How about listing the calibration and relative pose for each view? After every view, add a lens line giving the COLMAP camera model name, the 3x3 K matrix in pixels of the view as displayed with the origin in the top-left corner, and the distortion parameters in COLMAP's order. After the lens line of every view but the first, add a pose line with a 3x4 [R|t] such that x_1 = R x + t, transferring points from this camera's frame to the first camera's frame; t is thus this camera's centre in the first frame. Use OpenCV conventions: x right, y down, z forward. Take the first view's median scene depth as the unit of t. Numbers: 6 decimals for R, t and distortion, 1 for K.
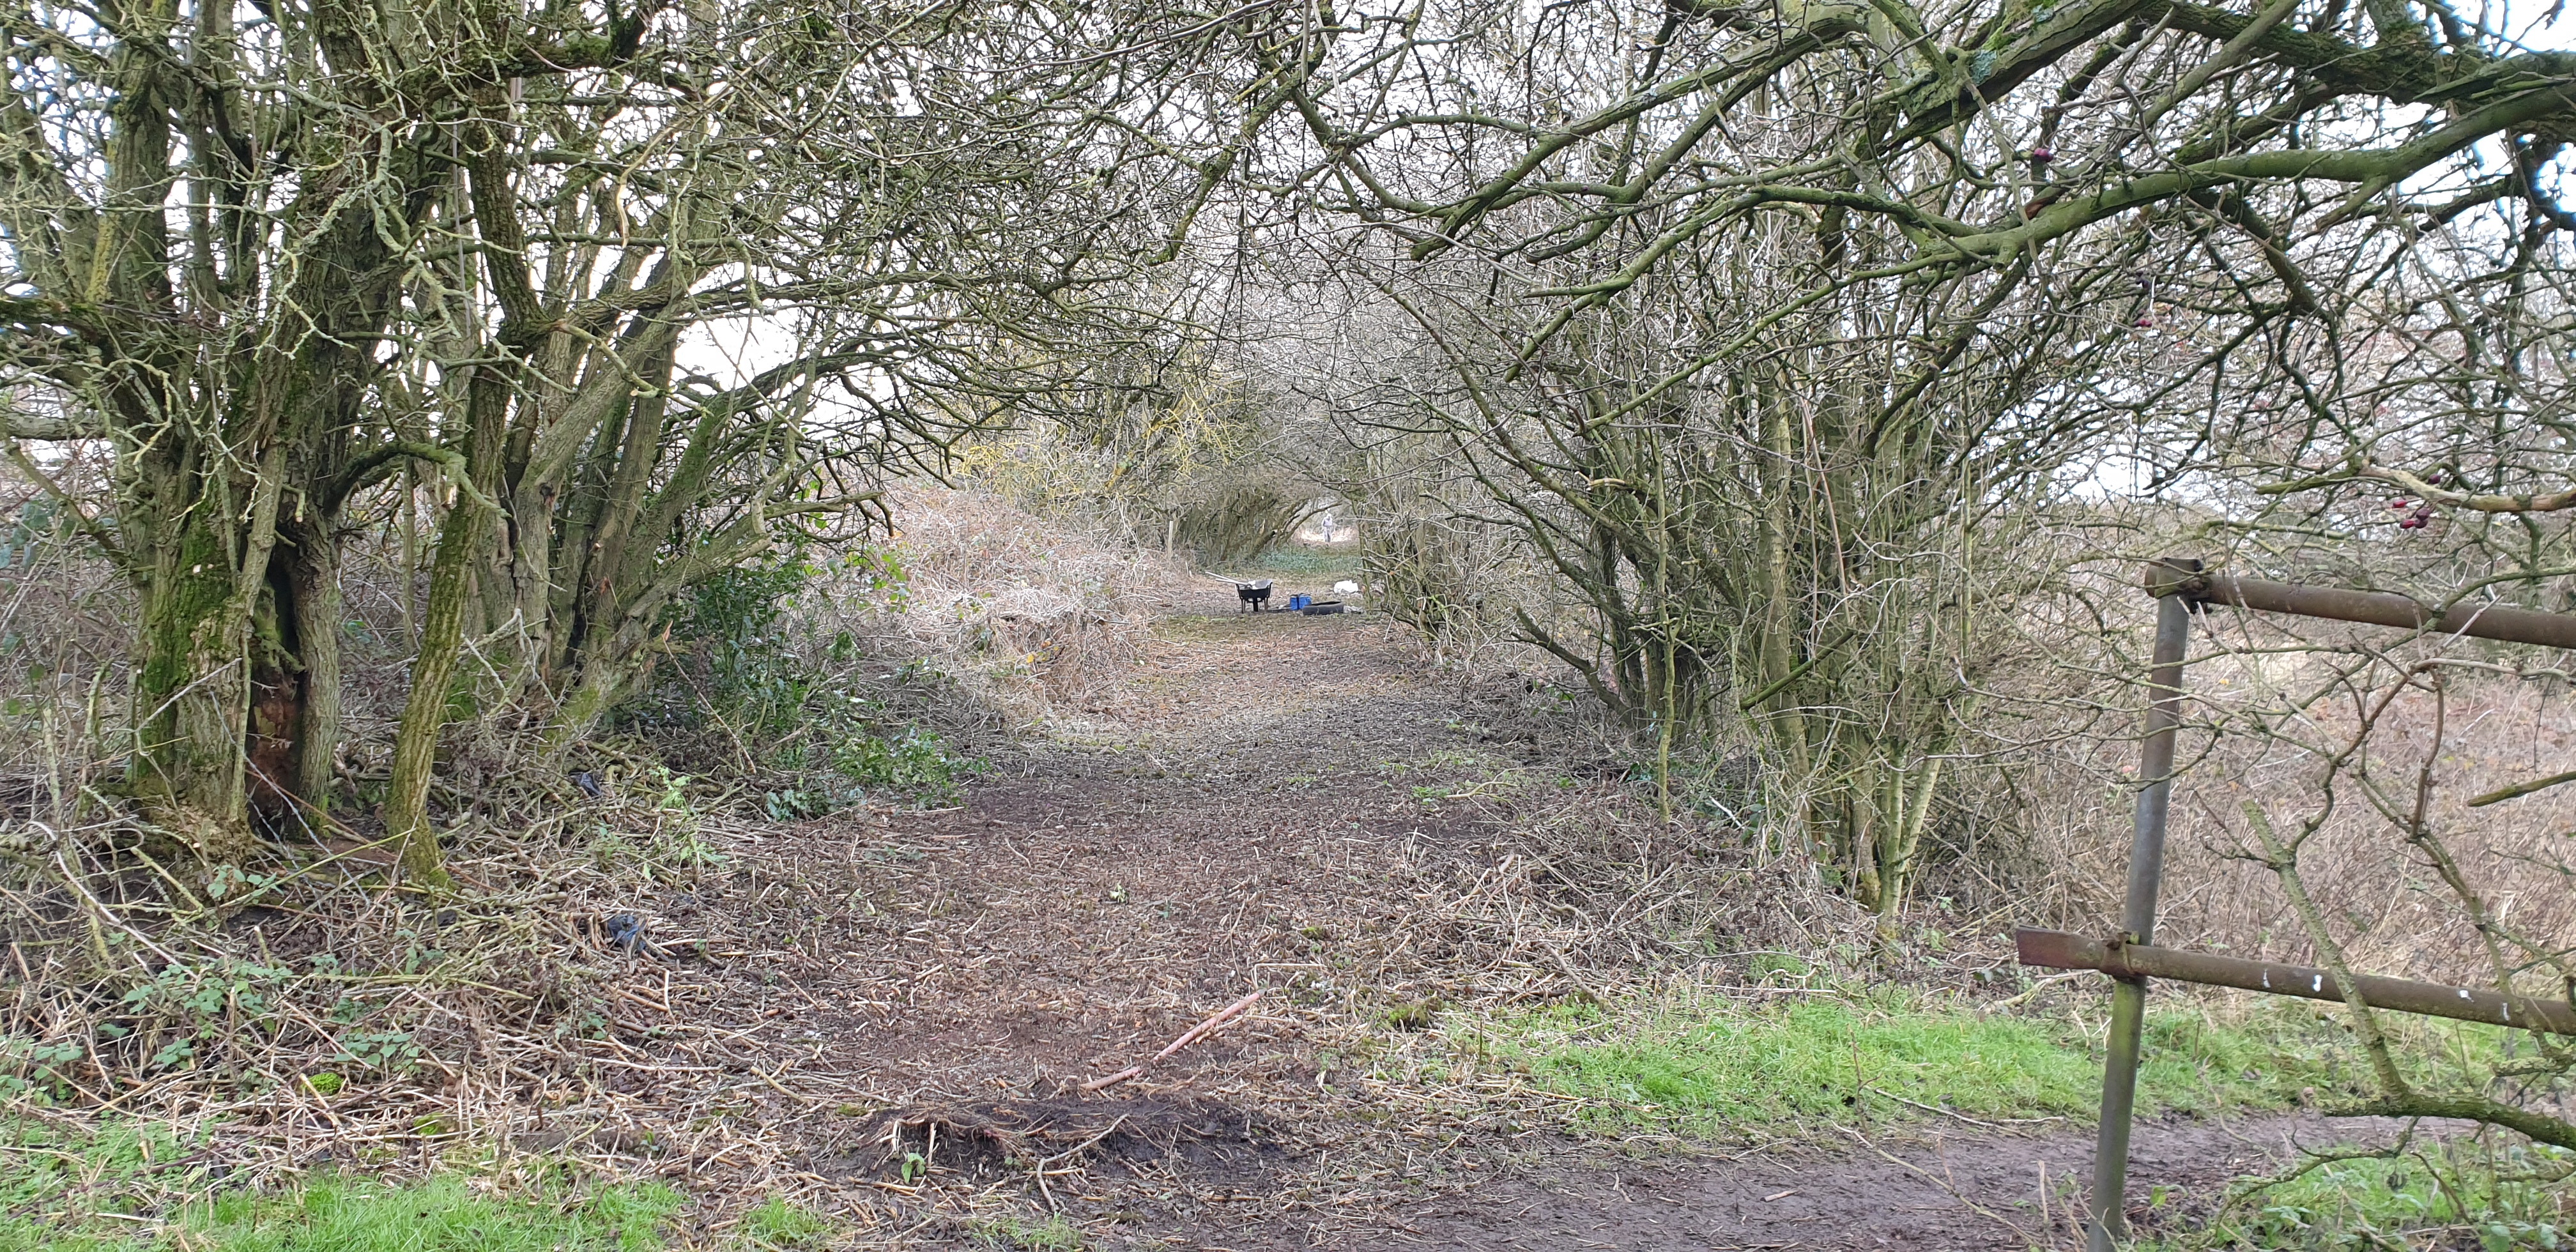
lens RADIAL K [[1888.2, 0, 1284.4], [0, 1888.2, 638.3], [0, 0, 1]] dist [-0.068312, 0.004587]
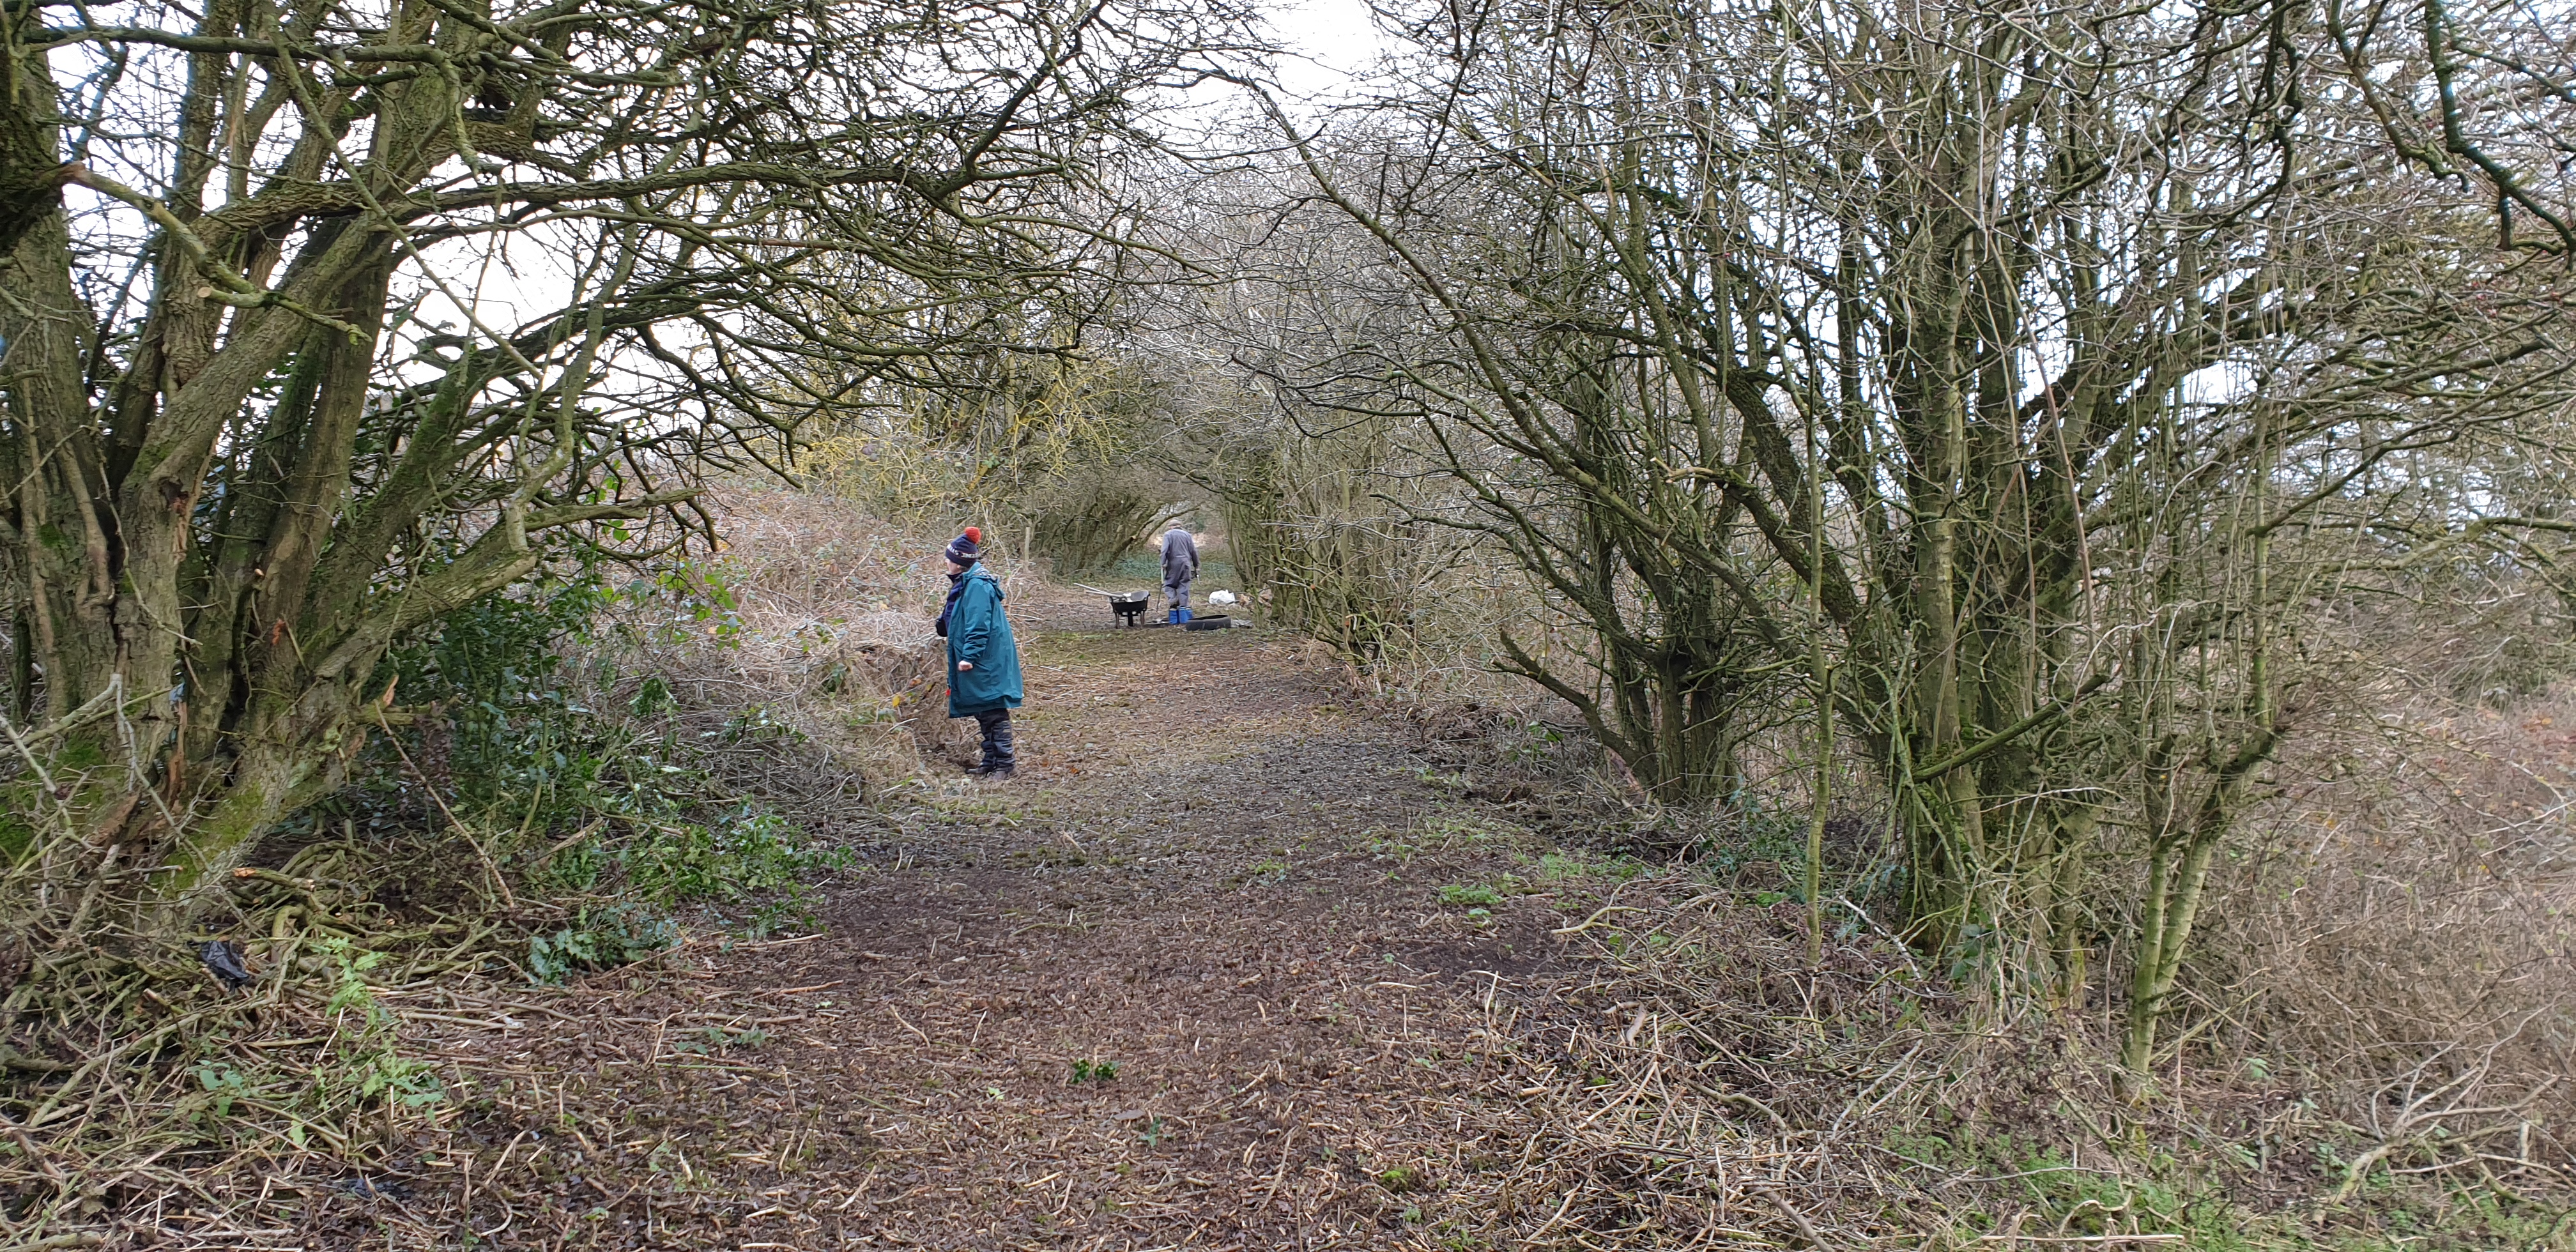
lens RADIAL K [[1888.2, 0, 1284.4], [0, 1888.2, 638.3], [0, 0, 1]] dist [-0.068312, 0.004587]
pose [[0.996277, -0.011489, 0.085442, -0.047739], [0.011663, 0.999931, -0.001540, -0.015681], [-0.085418, 0.002531, 0.996342, 0.238806]]
